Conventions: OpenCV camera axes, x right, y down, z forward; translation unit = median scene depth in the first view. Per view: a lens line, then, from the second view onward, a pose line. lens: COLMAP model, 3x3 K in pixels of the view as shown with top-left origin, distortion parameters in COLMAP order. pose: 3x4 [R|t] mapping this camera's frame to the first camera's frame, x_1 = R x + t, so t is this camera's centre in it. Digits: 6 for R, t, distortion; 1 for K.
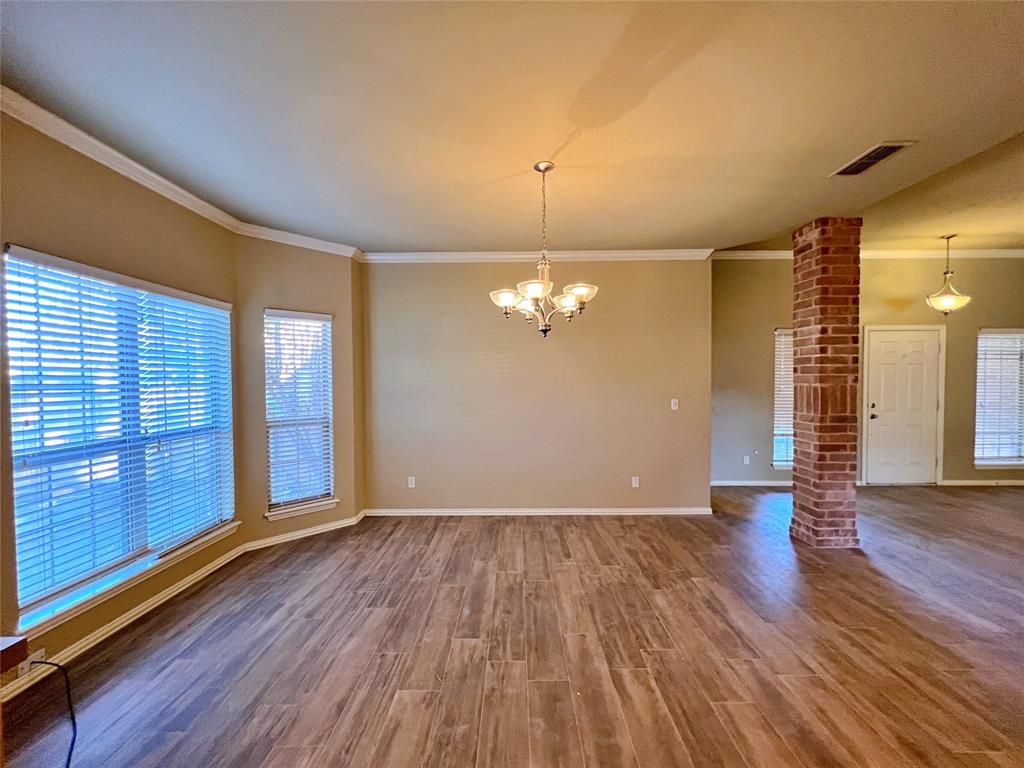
lens RADIAL K [[421.9, 0, 512.0], [0, 421.9, 384.0], [0, 0, 1]] dist [0.000044, 0.000089]
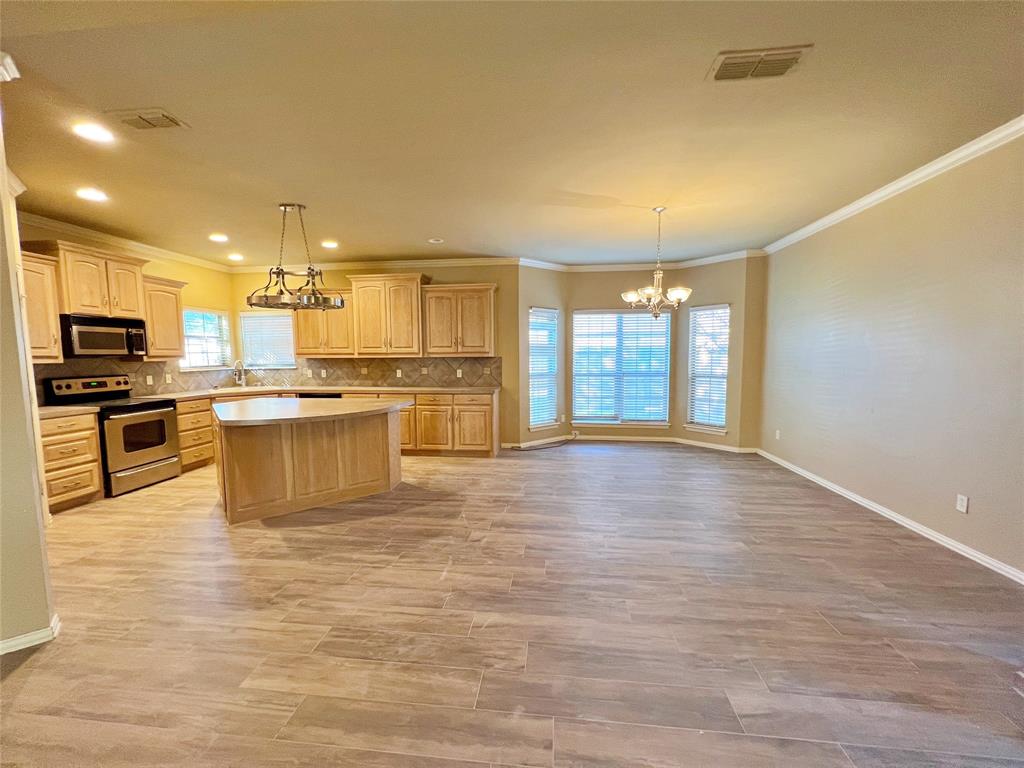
lens RADIAL K [[410.9, 0, 510.9], [0, 410.9, 388.2], [0, 0, 1]] dist [-0.001186, 0.000220]
pose [[-0.106027, 0.088834, -0.990387, 1.223417], [-0.004268, 0.995952, 0.089790, 0.002290], [0.994354, 0.013747, -0.105219, 0.465933]]
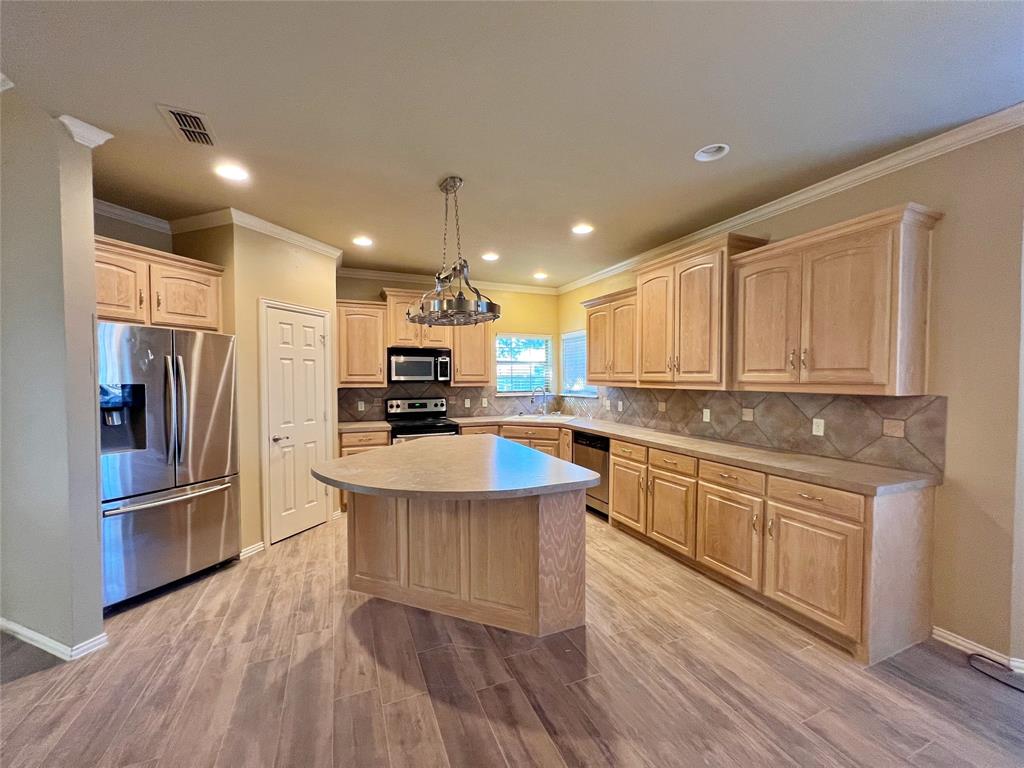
lens RADIAL K [[410.9, 0, 510.9], [0, 410.9, 388.2], [0, 0, 1]] dist [-0.001186, 0.000220]
pose [[-0.916145, 0.017802, -0.400453, 0.406915], [0.001202, 0.999131, 0.041668, -0.013733], [0.400846, 0.037692, -0.915370, 0.557443]]
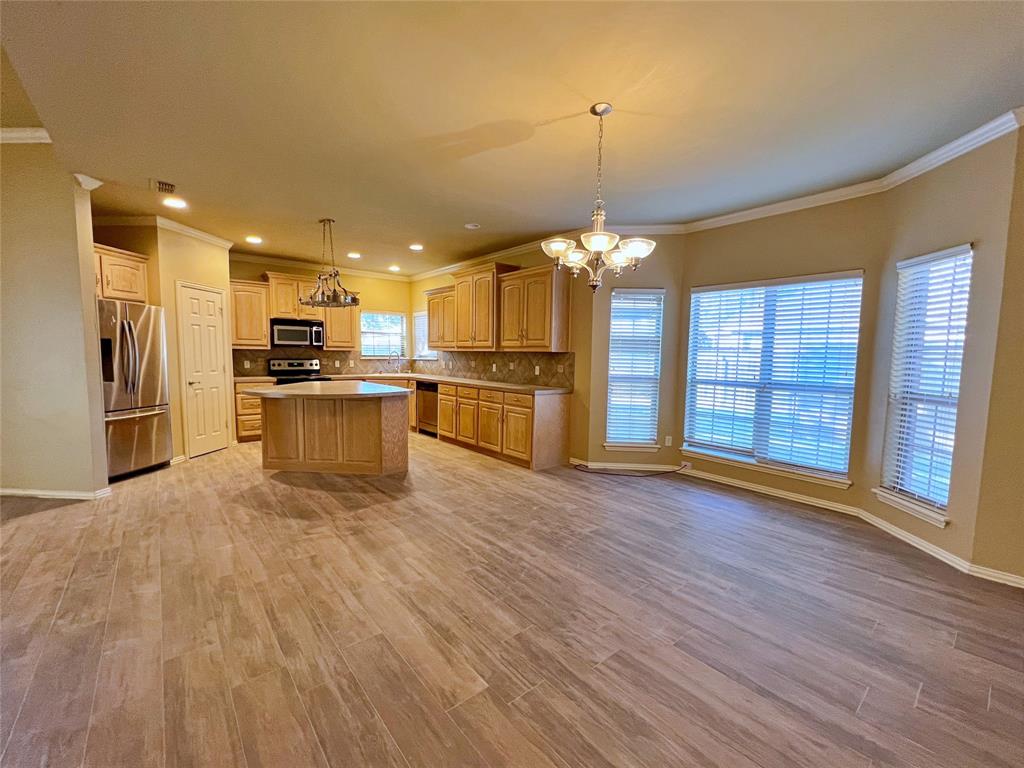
lens RADIAL K [[426.4, 0, 510.9], [0, 426.4, 388.8], [0, 0, 1]] dist [-0.000872, 0.000066]
pose [[-0.762879, 0.048999, -0.644682, 0.638331], [-0.017987, 0.995130, 0.096920, 0.012200], [0.646292, 0.085534, -0.758282, 1.209583]]
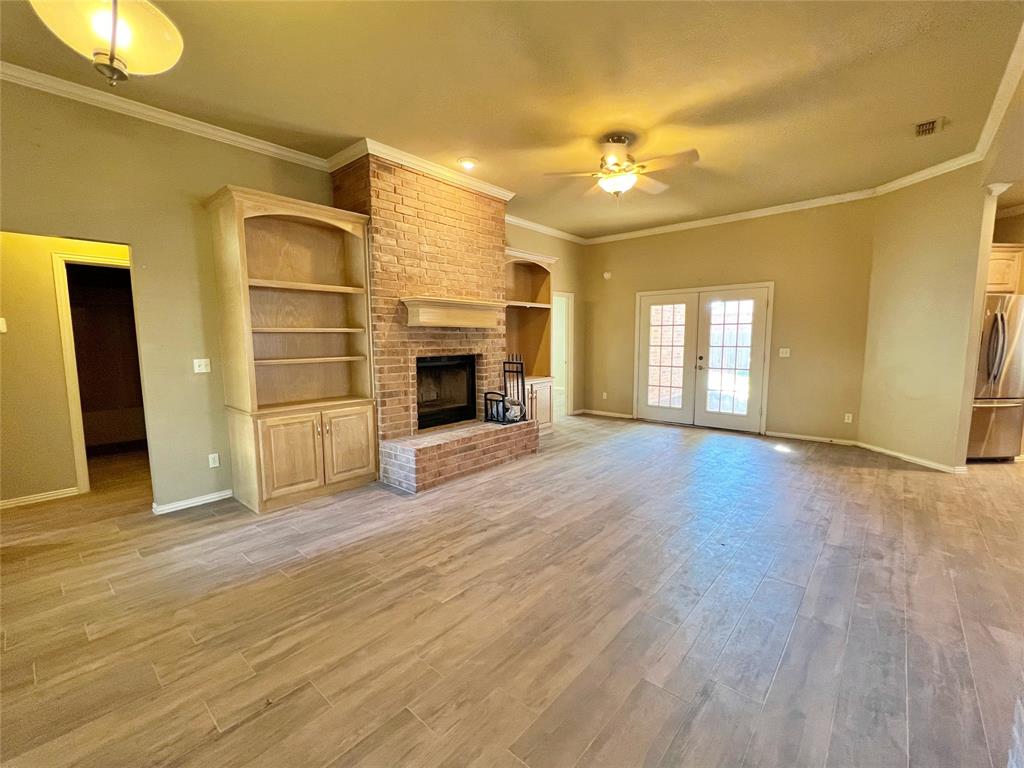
lens RADIAL K [[426.4, 0, 510.9], [0, 426.4, 388.8], [0, 0, 1]] dist [-0.000872, 0.000066]
pose [[-0.751958, -0.065984, 0.655901, 0.920728], [0.019600, 0.992300, 0.122297, -0.003852], [-0.658920, 0.104818, -0.744874, 1.460429]]
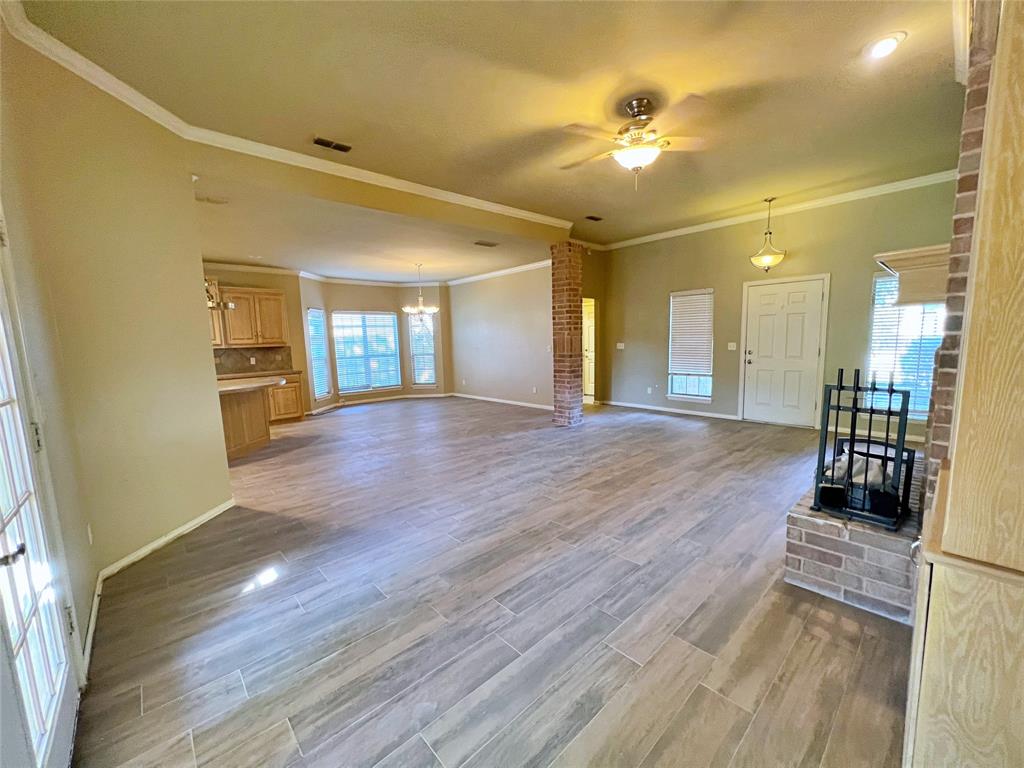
lens RADIAL K [[410.9, 0, 510.9], [0, 410.9, 388.2], [0, 0, 1]] dist [-0.001186, 0.000220]
pose [[0.679837, 0.077184, -0.729290, 1.939954], [0.015599, 0.992699, 0.119603, 0.005397], [0.733198, -0.092687, 0.673669, -0.381958]]
